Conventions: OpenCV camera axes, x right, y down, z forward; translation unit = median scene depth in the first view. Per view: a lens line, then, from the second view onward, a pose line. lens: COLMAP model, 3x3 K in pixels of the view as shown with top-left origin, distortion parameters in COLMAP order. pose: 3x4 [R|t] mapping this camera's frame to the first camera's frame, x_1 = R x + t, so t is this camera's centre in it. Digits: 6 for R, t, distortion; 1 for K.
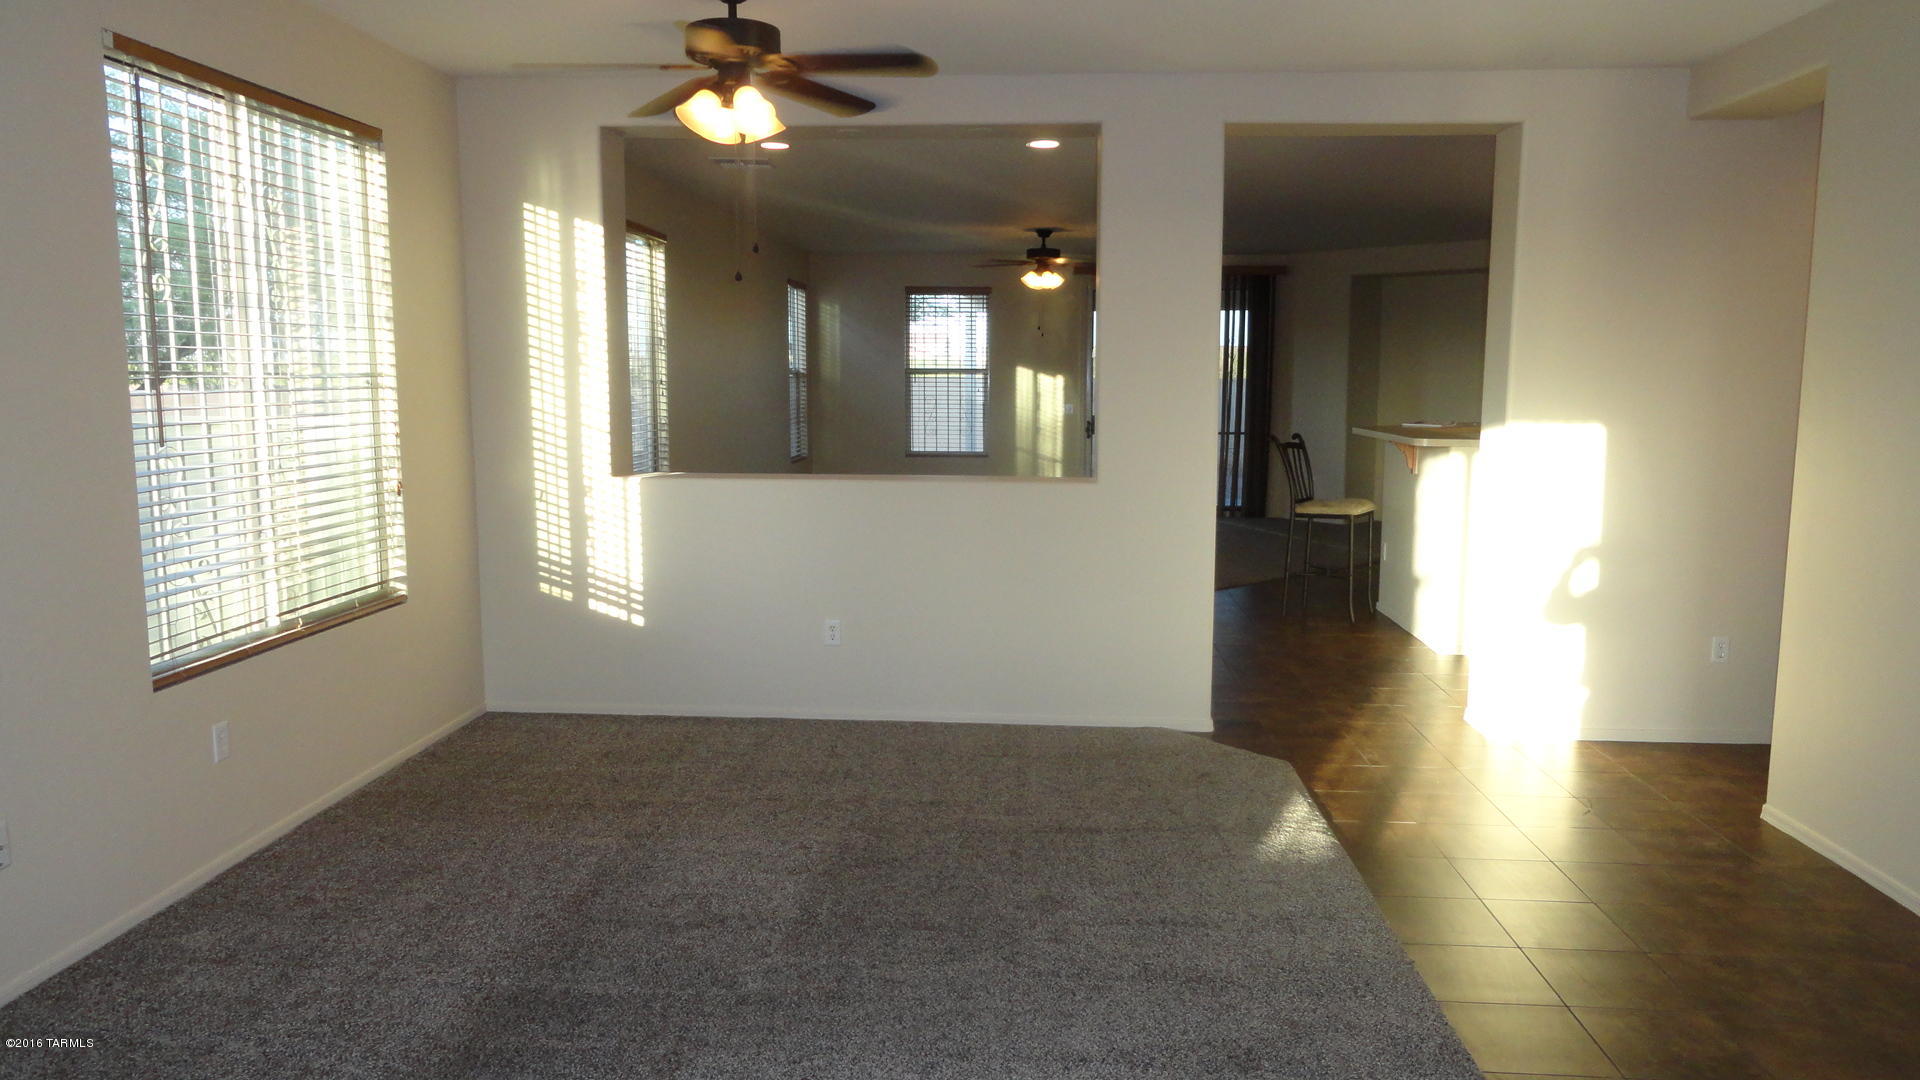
lens RADIAL K [[1325.9, 0, 966.7], [0, 1325.9, 538.5], [0, 0, 1]] dist [-0.000015, 0.005357]
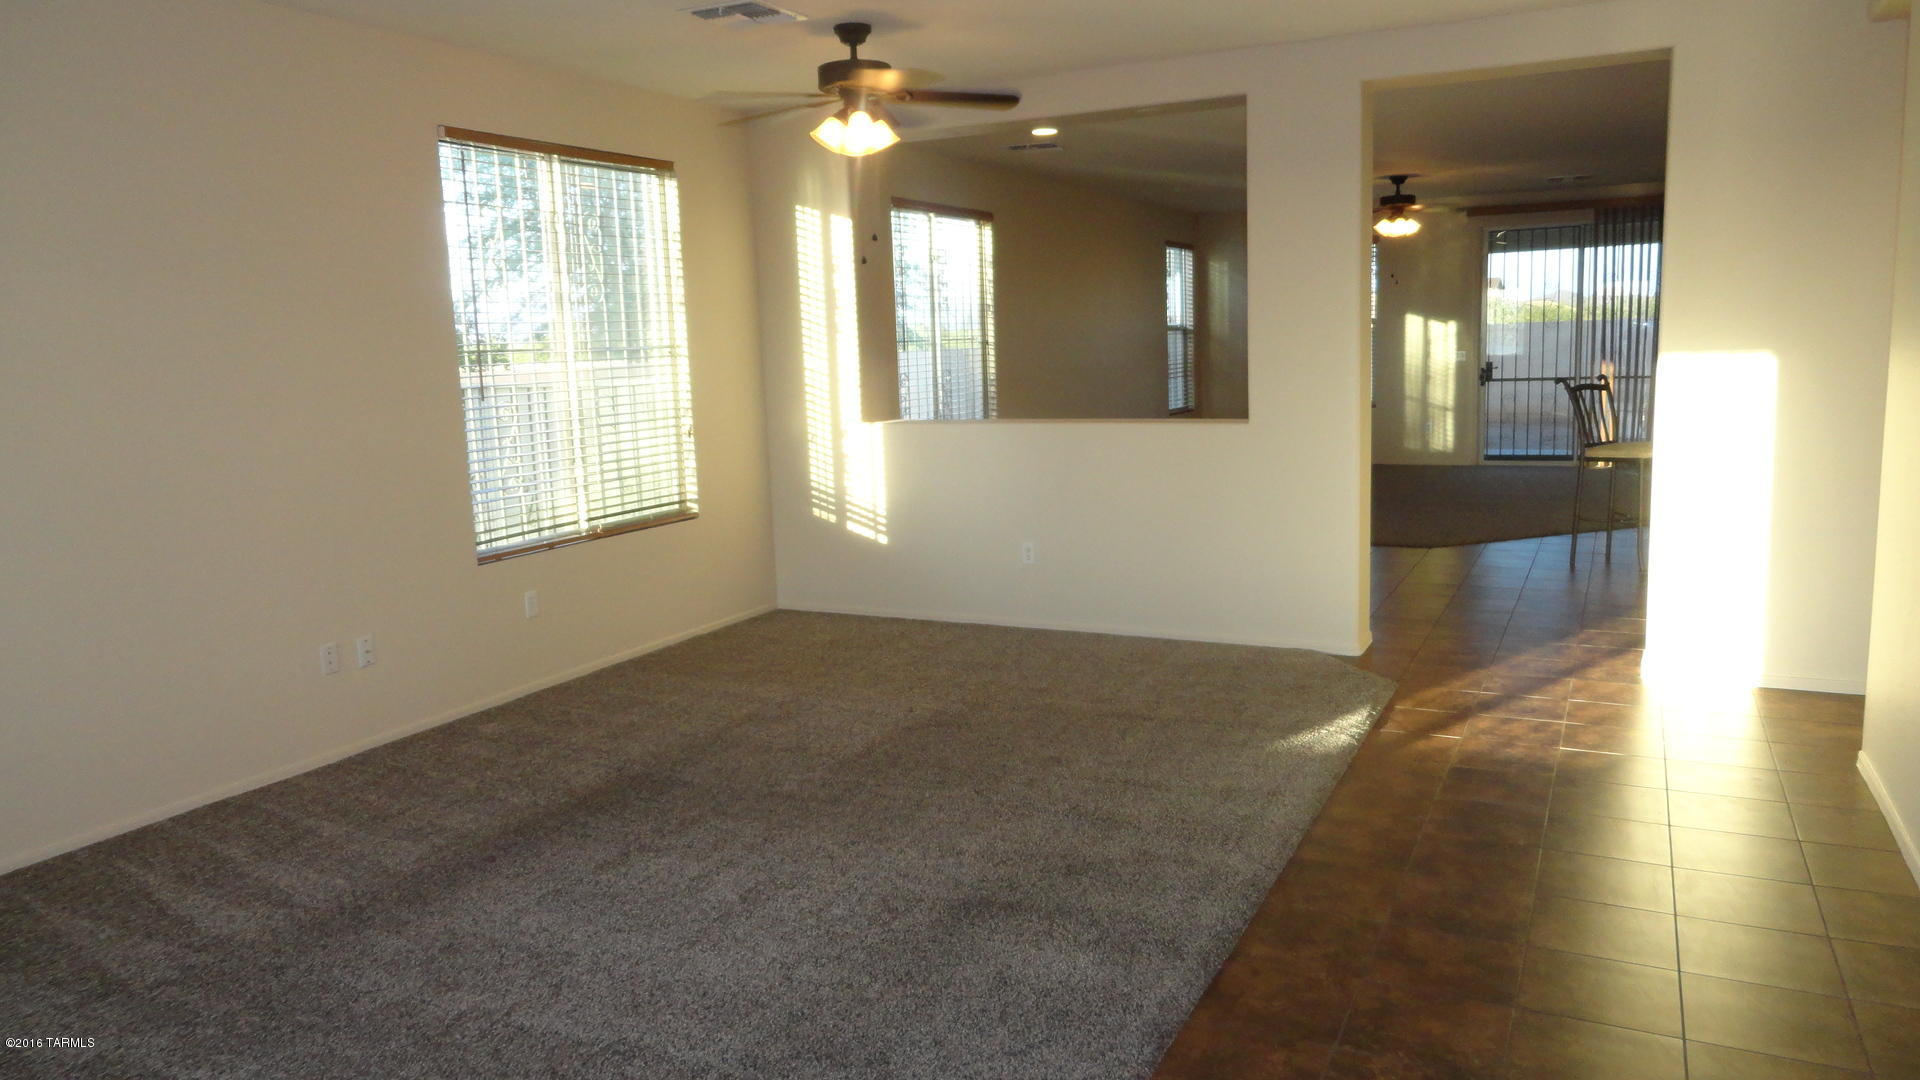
lens RADIAL K [[1325.9, 0, 966.7], [0, 1325.9, 538.5], [0, 0, 1]] dist [-0.000015, 0.005357]
pose [[0.919934, 0.023927, -0.391341, 0.308803], [-0.011450, 0.999350, 0.034184, 0.018139], [0.391905, -0.026966, 0.919610, -0.102833]]
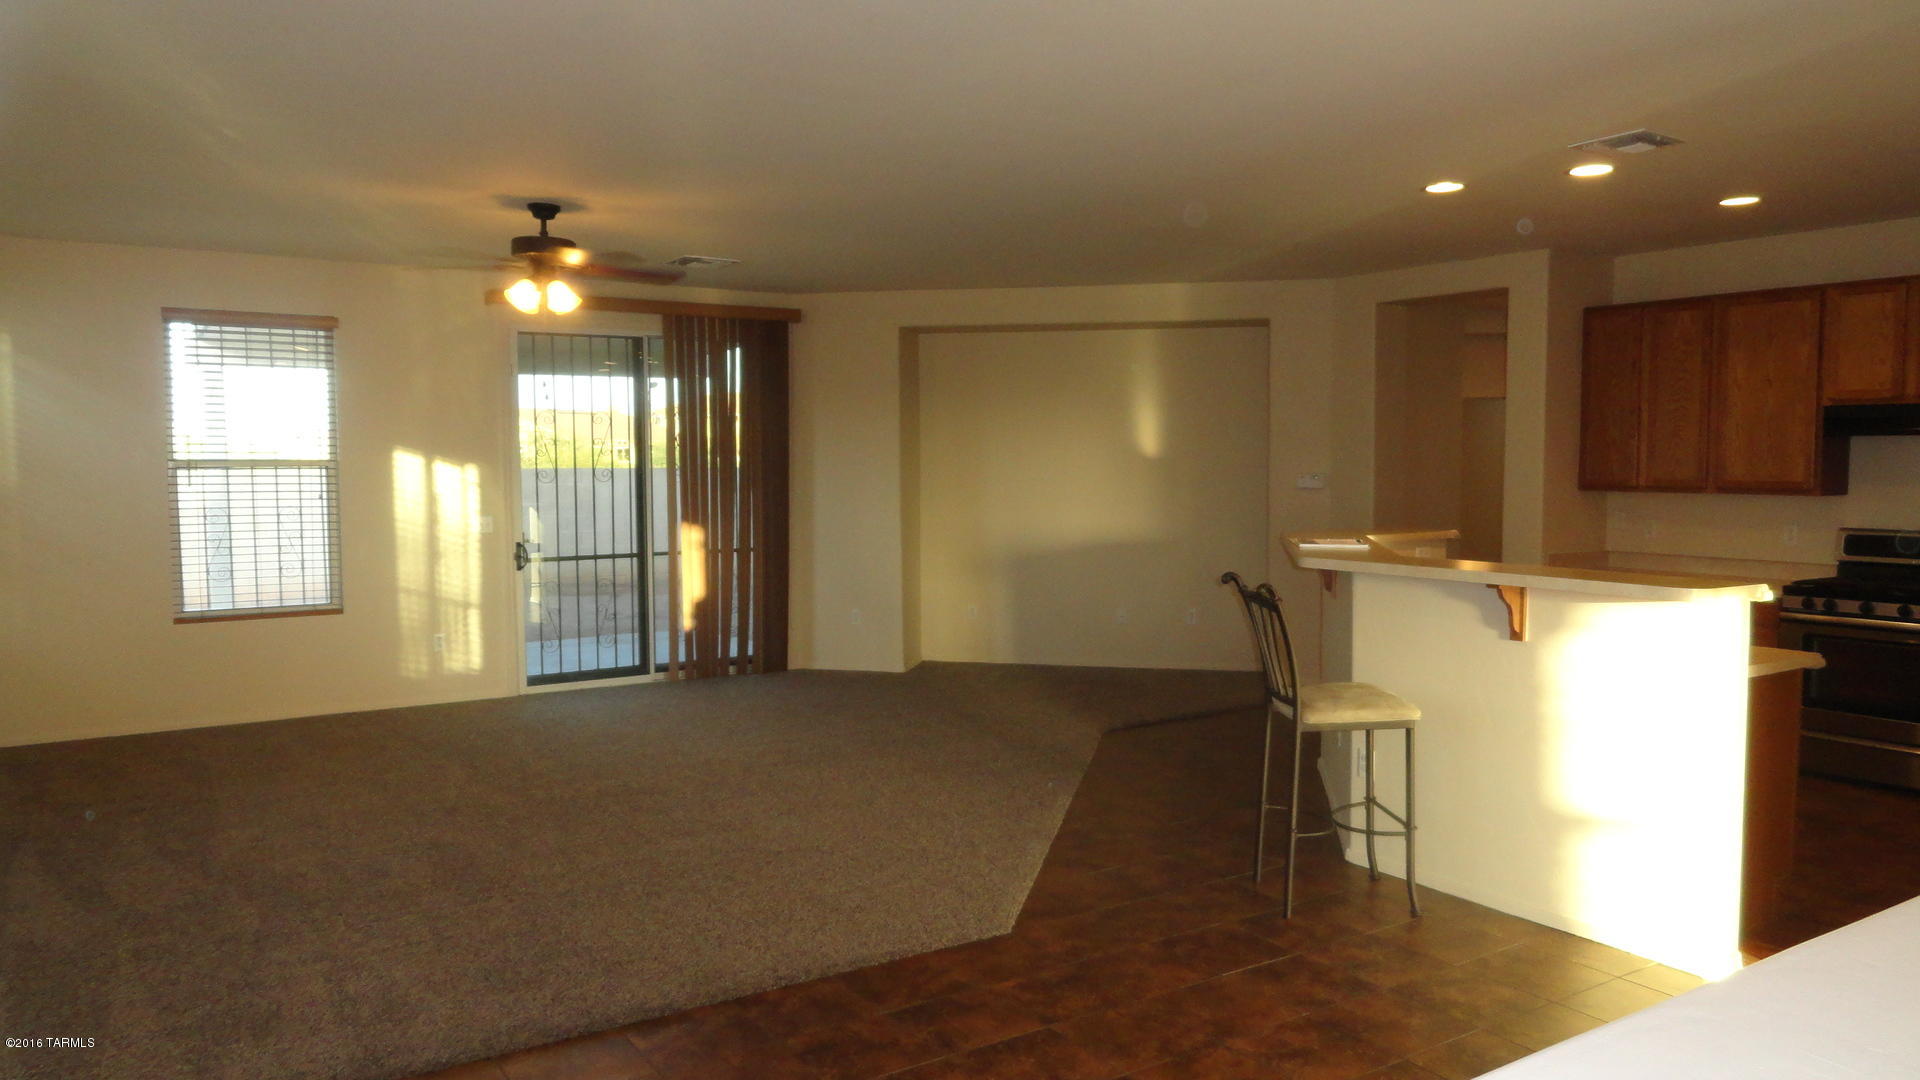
lens RADIAL K [[1290.8, 0, 960.0], [0, 1290.8, 540.0], [0, 0, 1]] dist [-0.001713, 0.000590]
pose [[0.798562, -0.043814, 0.600316, -0.253102], [0.081259, 0.996064, -0.035395, -0.125868], [-0.596403, 0.077046, 0.798979, 0.963304]]
